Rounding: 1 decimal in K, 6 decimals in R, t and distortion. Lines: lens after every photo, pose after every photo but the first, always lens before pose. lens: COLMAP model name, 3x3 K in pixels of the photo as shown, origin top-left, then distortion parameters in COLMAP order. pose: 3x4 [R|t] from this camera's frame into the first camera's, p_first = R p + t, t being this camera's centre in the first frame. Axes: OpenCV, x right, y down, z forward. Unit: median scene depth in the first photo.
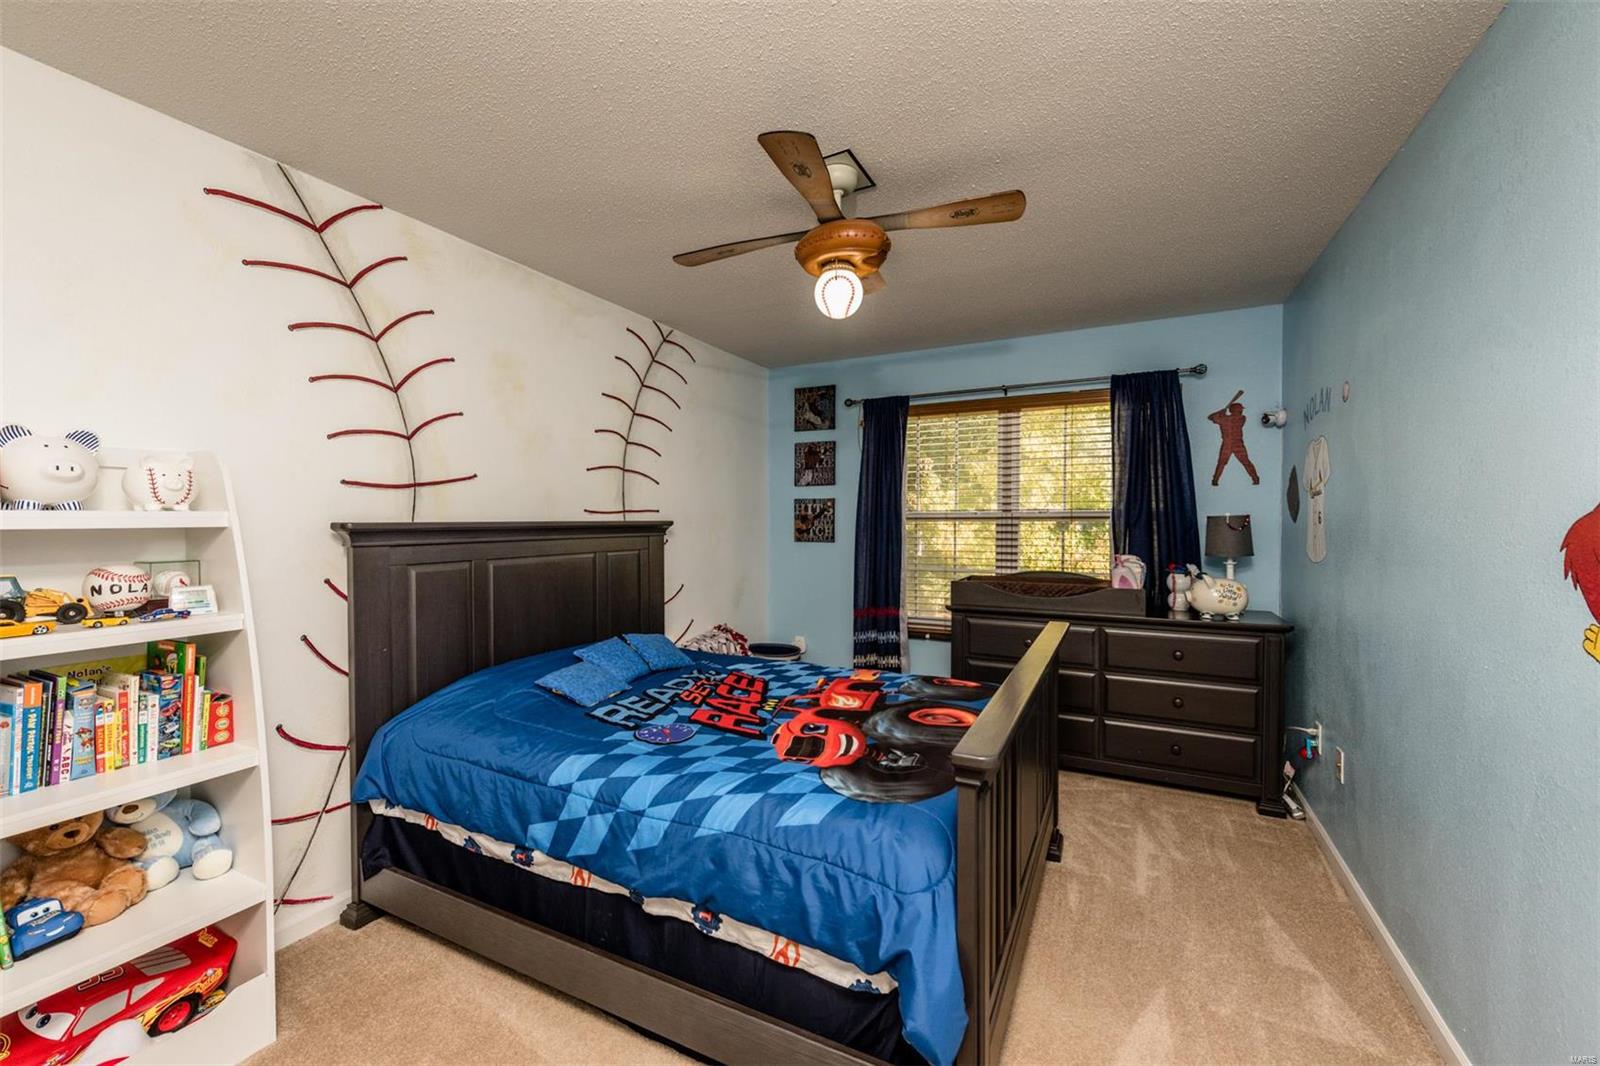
lens RADIAL K [[647.6, 0, 879.6], [0, 647.6, 561.3], [0, 0, 1]] dist [0.015993, -0.005859]
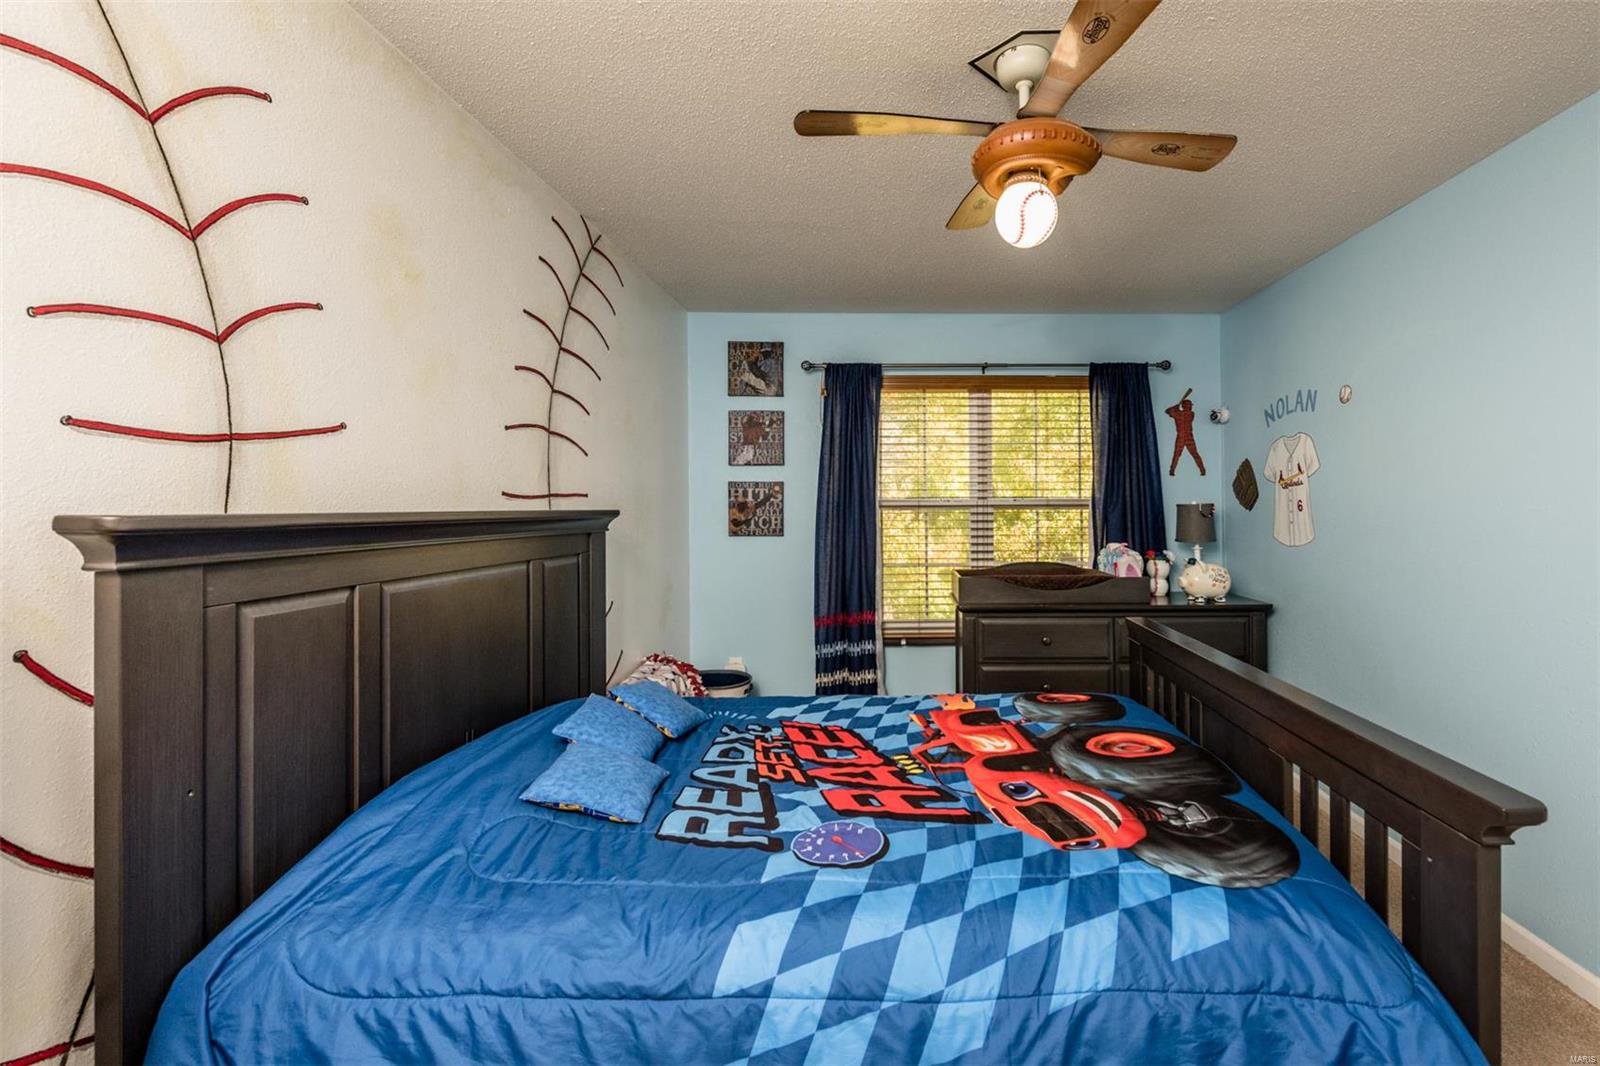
lens RADIAL K [[632.0, 0, 810.4], [0, 632.0, 532.7], [0, 0, 1]] dist [0.013333, -0.005659]
pose [[0.894283, -0.018381, 0.447124, -0.489799], [0.029887, 0.999378, -0.018692, -0.022295], [-0.446502, 0.030079, 0.894277, 0.350408]]
